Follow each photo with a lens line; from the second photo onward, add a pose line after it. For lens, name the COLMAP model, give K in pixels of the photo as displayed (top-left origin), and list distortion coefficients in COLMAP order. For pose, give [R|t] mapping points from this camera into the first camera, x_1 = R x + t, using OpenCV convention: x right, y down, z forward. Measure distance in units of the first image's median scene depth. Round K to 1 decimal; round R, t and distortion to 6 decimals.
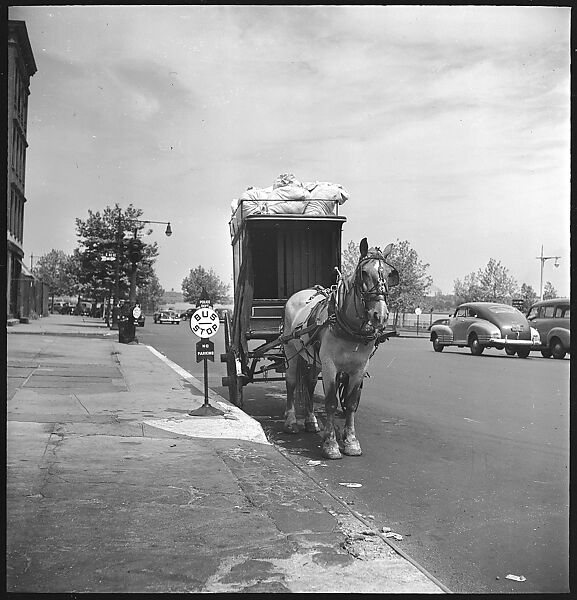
lens RADIAL K [[729.8, 0, 288.7], [0, 729.8, 298.4], [0, 0, 1]] dist [-0.010538, -0.003044]
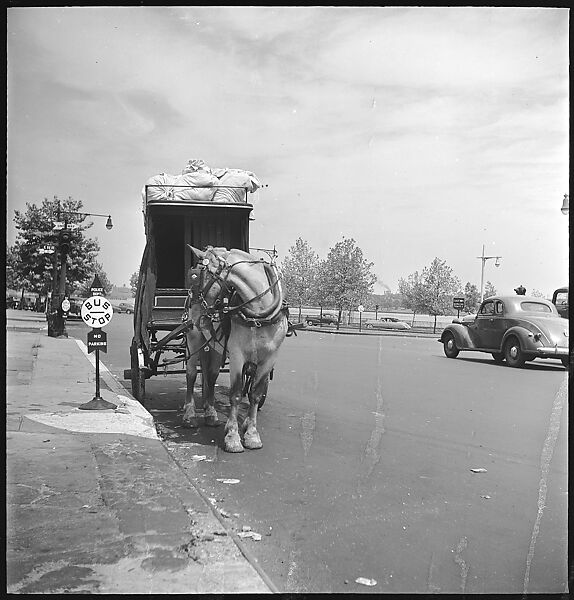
lens RADIAL K [[716.7, 0, 295.9], [0, 716.7, 307.1], [0, 0, 1]] dist [0.006049, -0.060987]
pose [[0.997543, 0.008637, 0.069515, 0.070639], [-0.009670, 0.999847, 0.014542, 0.010087], [-0.069379, -0.015179, 0.997475, 0.044529]]
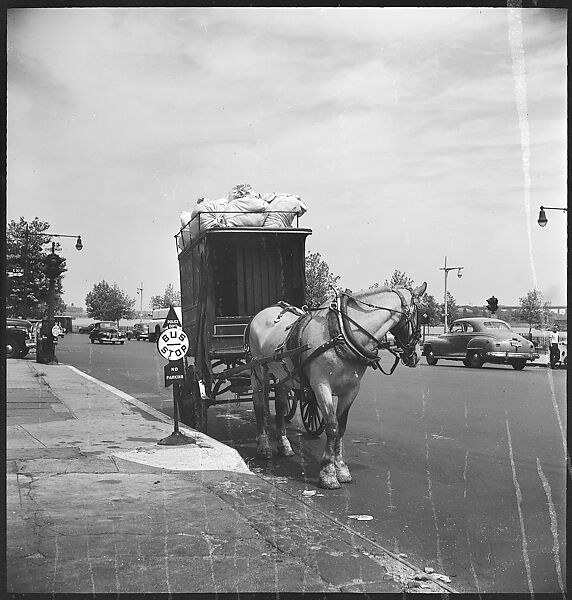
lens RADIAL K [[721.5, 0, 269.1], [0, 721.5, 301.7], [0, 0, 1]] dist [-0.007061, -0.022858]
pose [[0.993036, -0.016315, 0.116679, -0.088995], [0.017713, 0.999783, -0.010954, -0.007365], [-0.116475, 0.012944, 0.993109, 0.065638]]
